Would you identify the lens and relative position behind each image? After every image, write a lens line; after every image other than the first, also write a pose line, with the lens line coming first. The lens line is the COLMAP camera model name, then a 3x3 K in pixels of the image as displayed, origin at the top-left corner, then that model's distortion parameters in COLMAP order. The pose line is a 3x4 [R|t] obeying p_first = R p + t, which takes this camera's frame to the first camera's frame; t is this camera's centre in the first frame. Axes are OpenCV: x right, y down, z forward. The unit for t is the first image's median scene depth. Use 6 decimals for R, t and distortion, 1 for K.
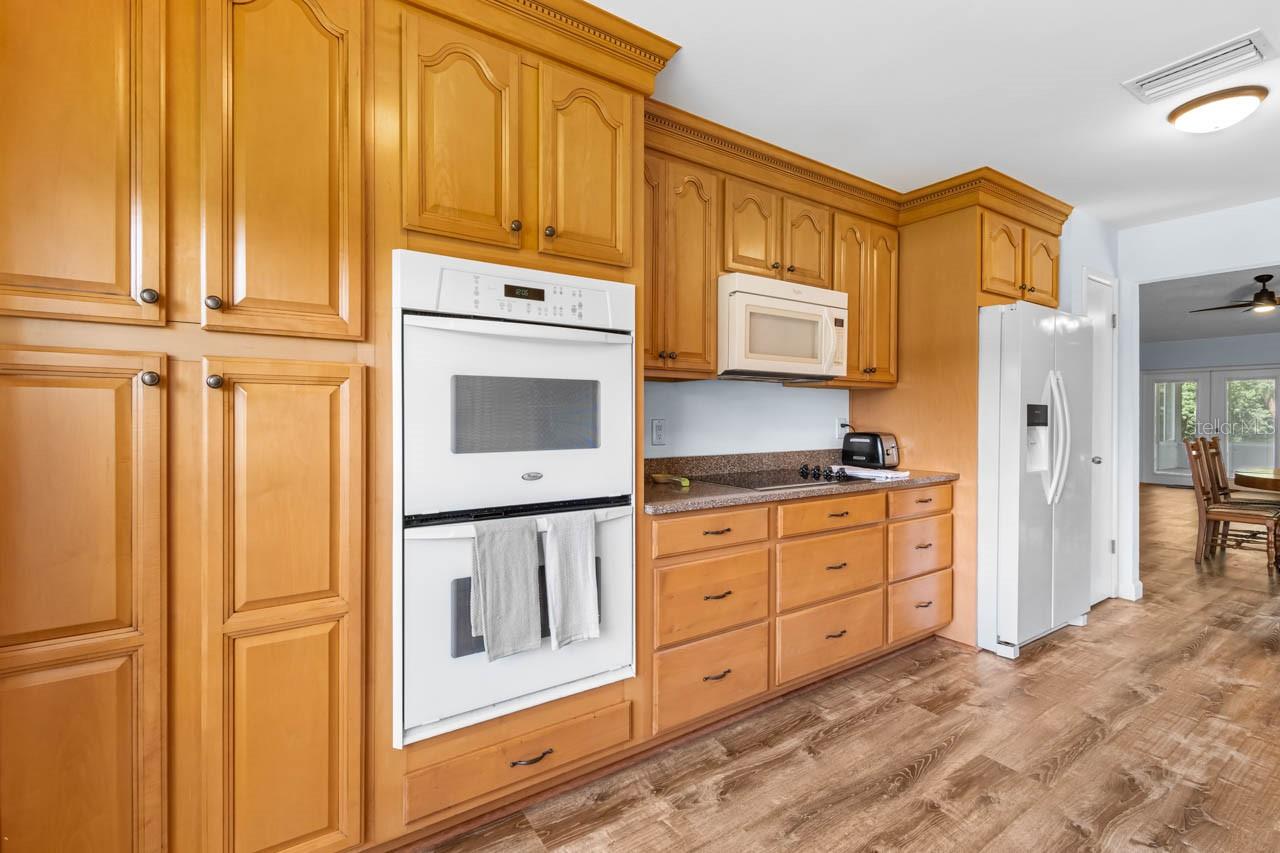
lens RADIAL K [[581.0, 0, 636.5], [0, 581.0, 419.9], [0, 0, 1]] dist [0.010059, -0.003694]
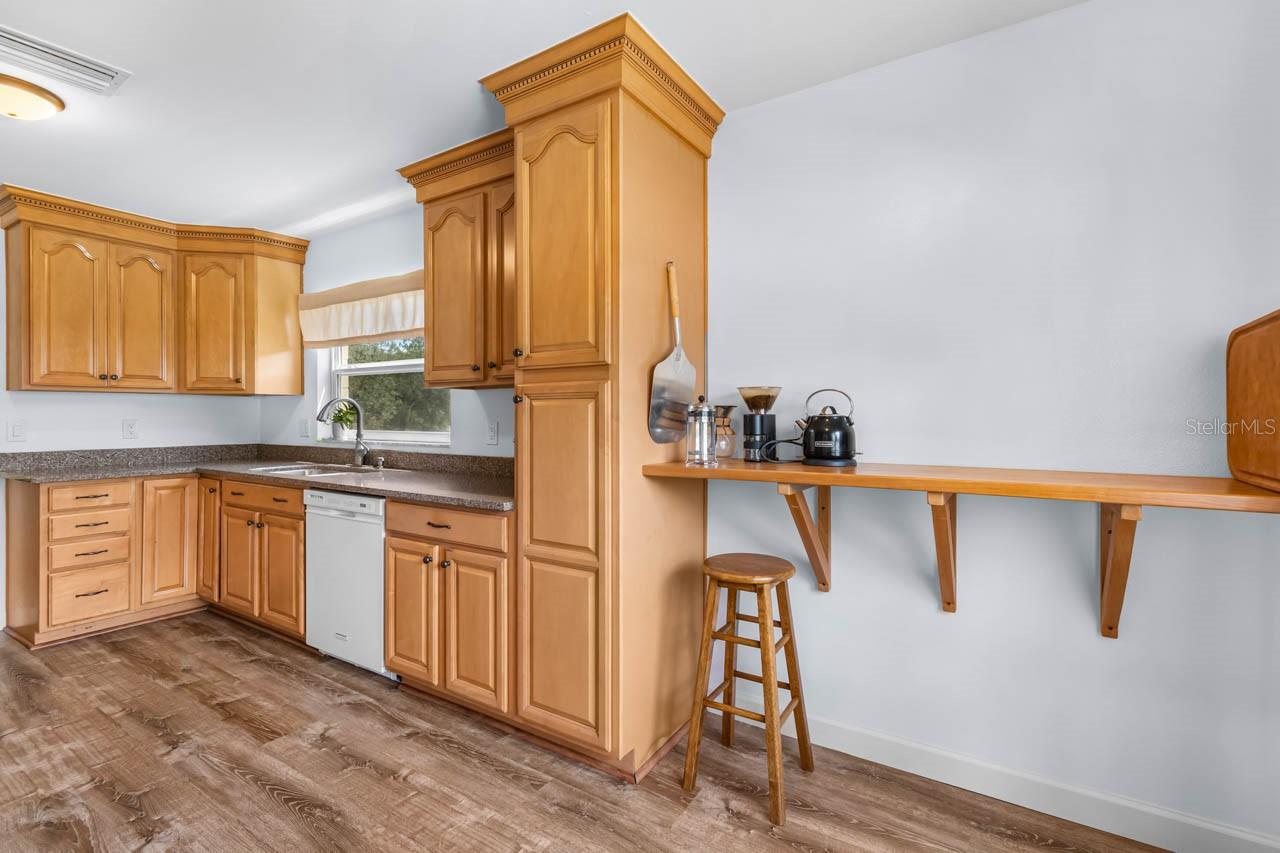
lens RADIAL K [[581.0, 0, 639.6], [0, 581.0, 409.7], [0, 0, 1]] dist [0.010059, -0.003694]
pose [[-0.401487, 0.008638, 0.915824, -0.269961], [0.002420, 0.999962, -0.008371, -0.005986], [-0.915862, -0.001145, -0.401492, 0.421620]]
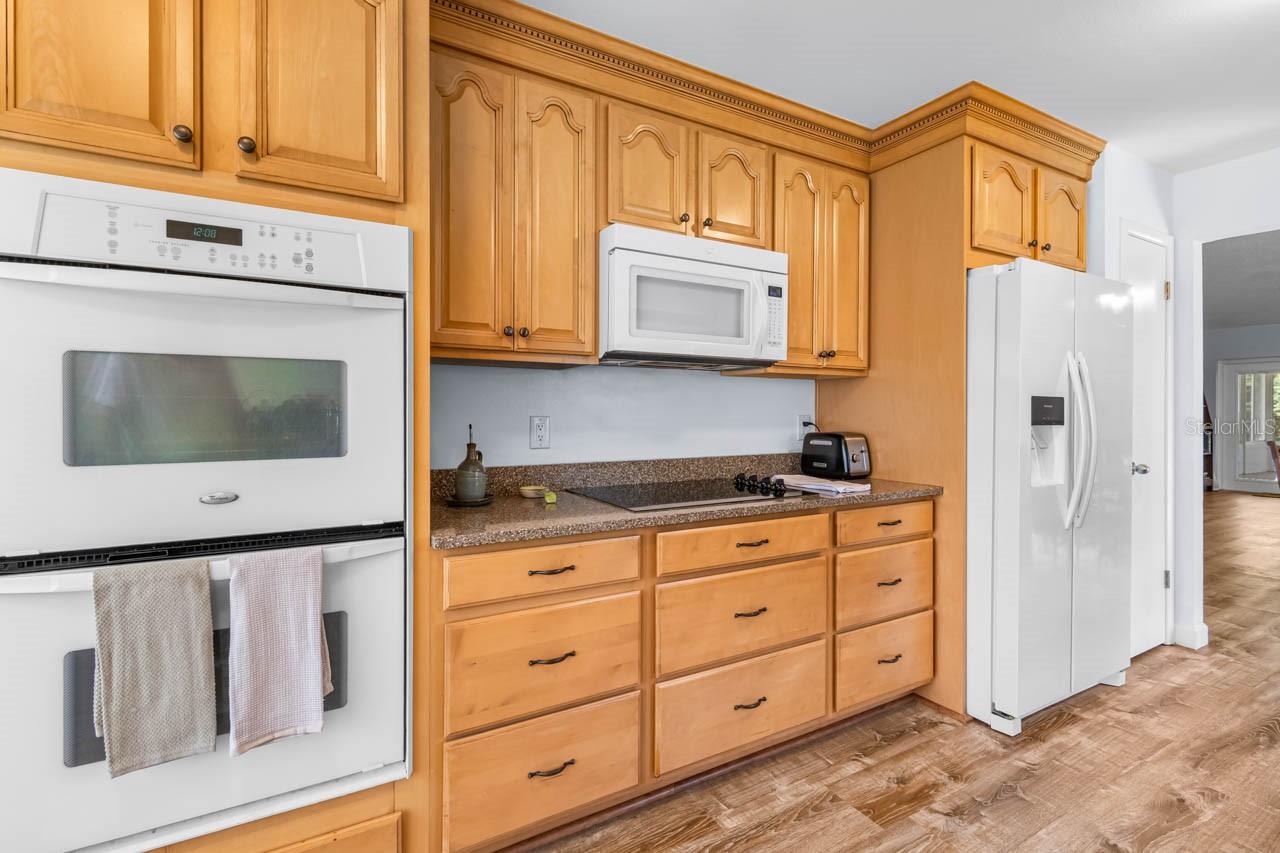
lens RADIAL K [[581.0, 0, 632.0], [0, 581.0, 416.7], [0, 0, 1]] dist [0.010059, -0.003694]
pose [[0.996422, -0.000887, -0.084511, 0.258406], [0.000730, 0.999998, -0.001899, 0.001125], [0.084512, 0.001830, 0.996421, 0.244812]]
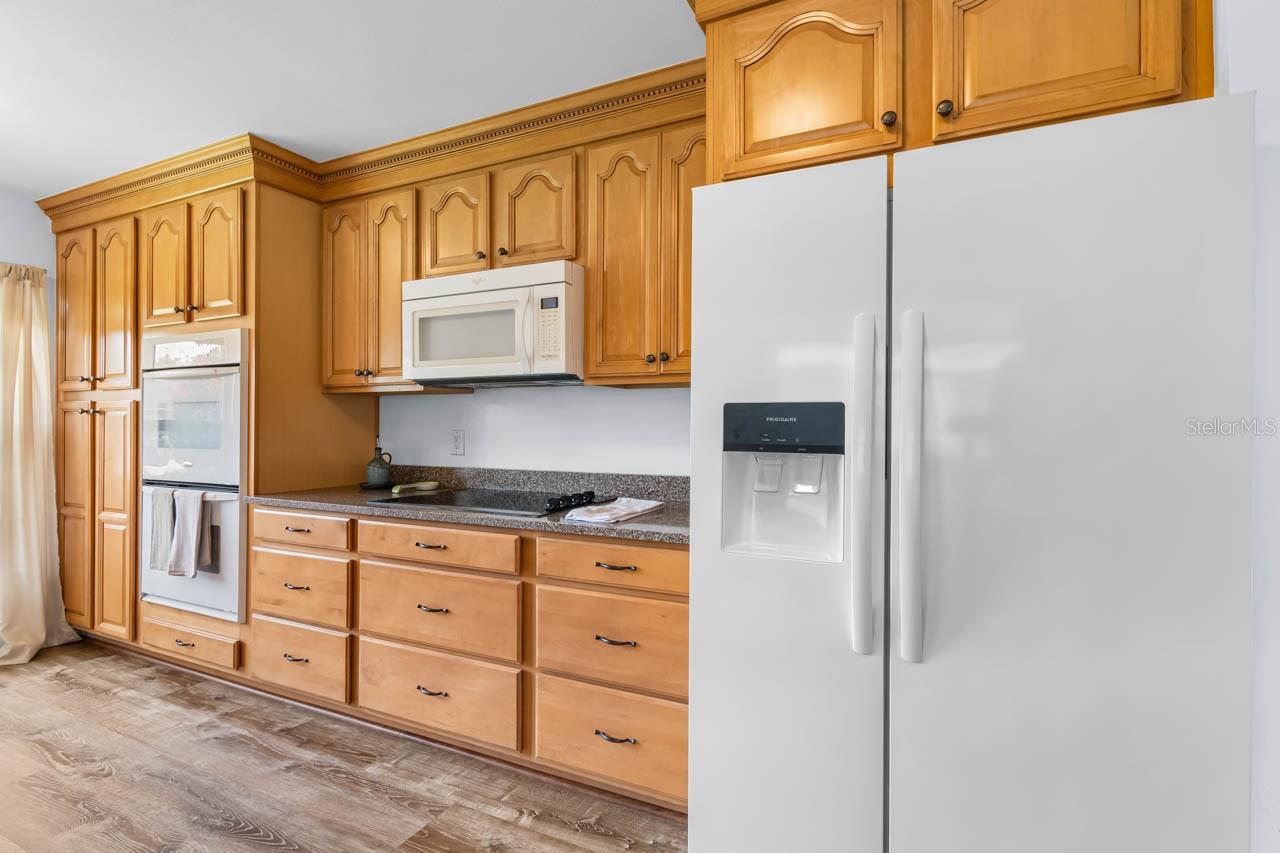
lens RADIAL K [[581.0, 0, 614.4], [0, 581.0, 418.5], [0, 0, 1]] dist [0.010059, -0.003694]
pose [[0.508678, -0.008584, -0.860914, 1.213096], [-0.009482, 0.999834, -0.015572, -0.008734], [0.860905, 0.016084, 0.508512, 0.811899]]
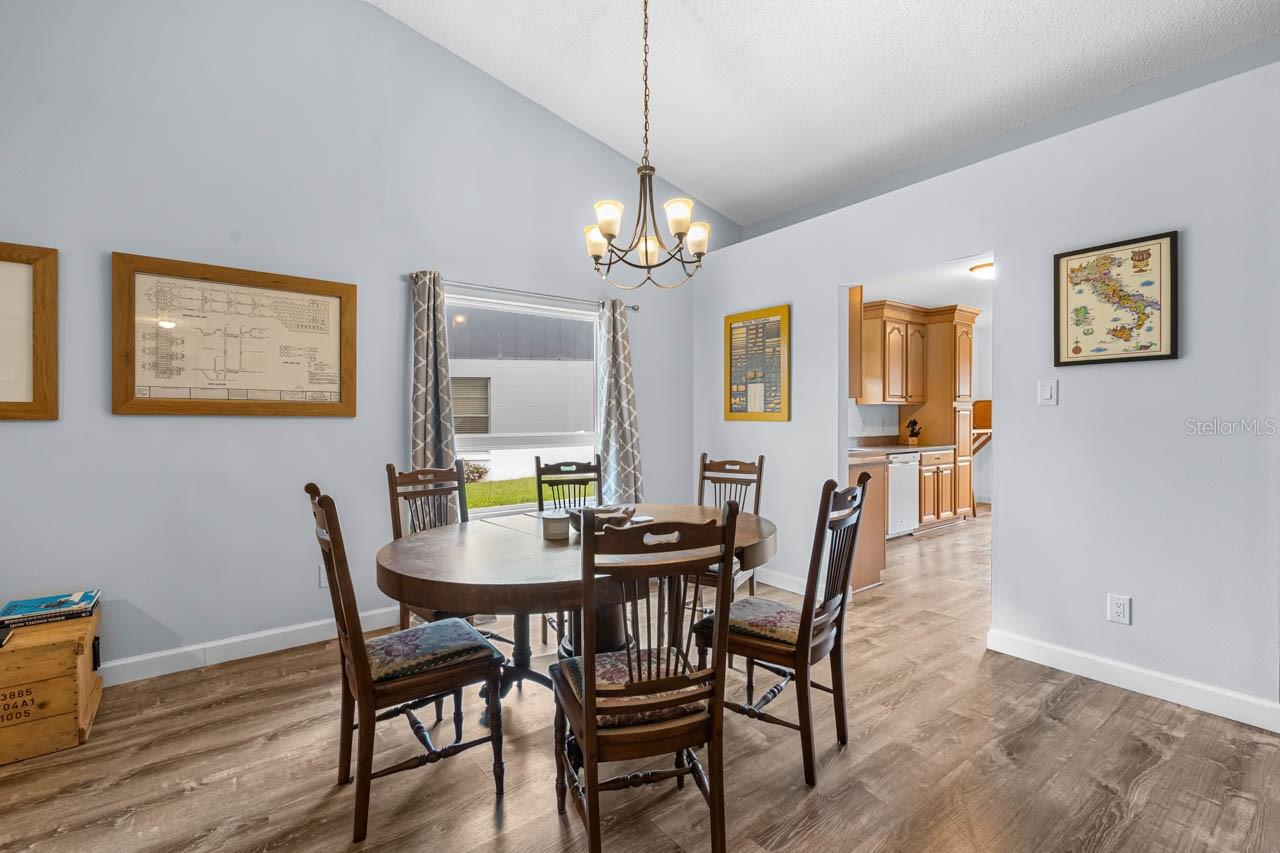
lens RADIAL K [[581.0, 0, 635.8], [0, 581.0, 417.3], [0, 0, 1]] dist [0.010059, -0.003694]
pose [[-0.997845, 0.000961, -0.065607, 2.192132], [0.000712, 0.999992, 0.003813, -0.015326], [0.065610, 0.003758, -0.997838, 2.757405]]
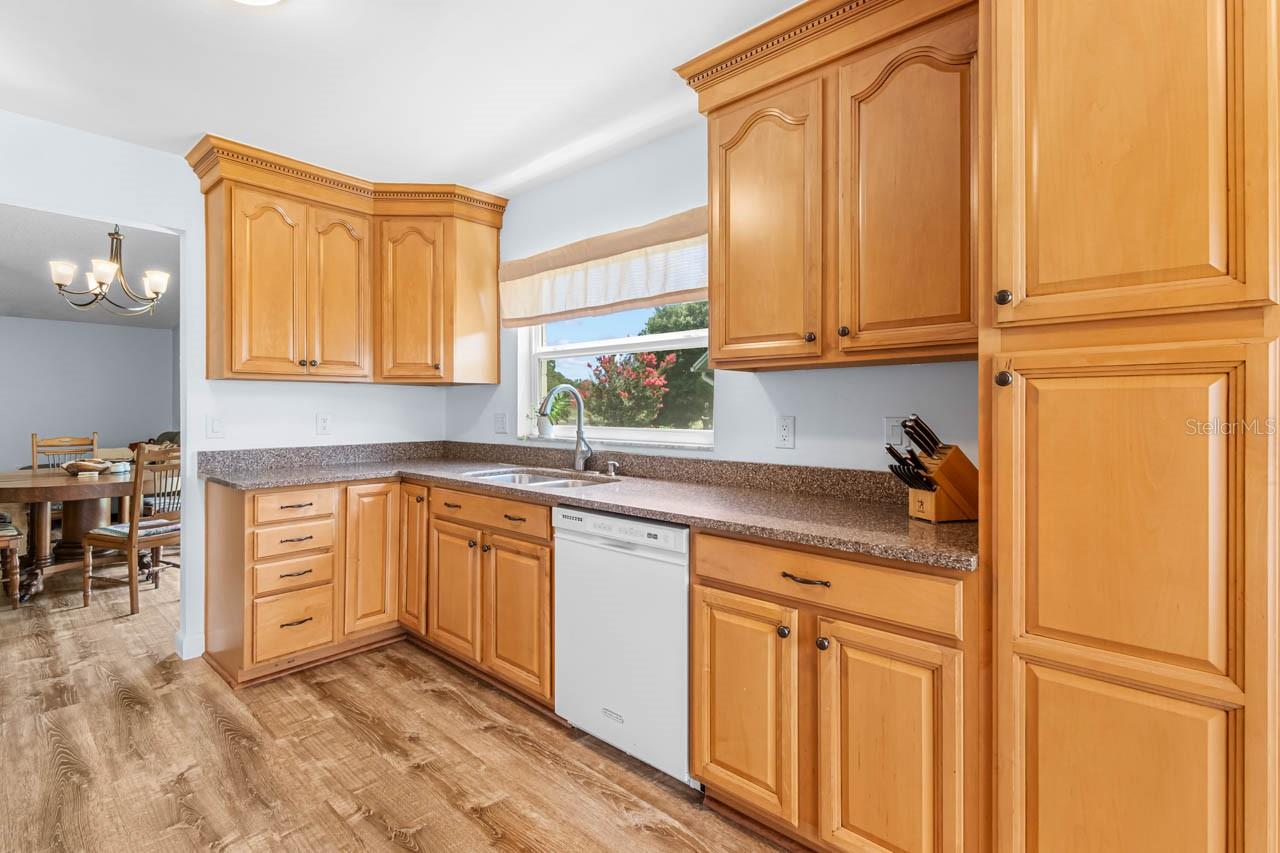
lens RADIAL K [[581.0, 0, 621.9], [0, 581.0, 400.1], [0, 0, 1]] dist [0.010059, -0.003694]
pose [[-0.239562, 0.013772, 0.970783, 0.190484], [0.004361, 0.999905, -0.013109, -0.006138], [-0.970871, 0.001093, -0.239599, 0.673901]]
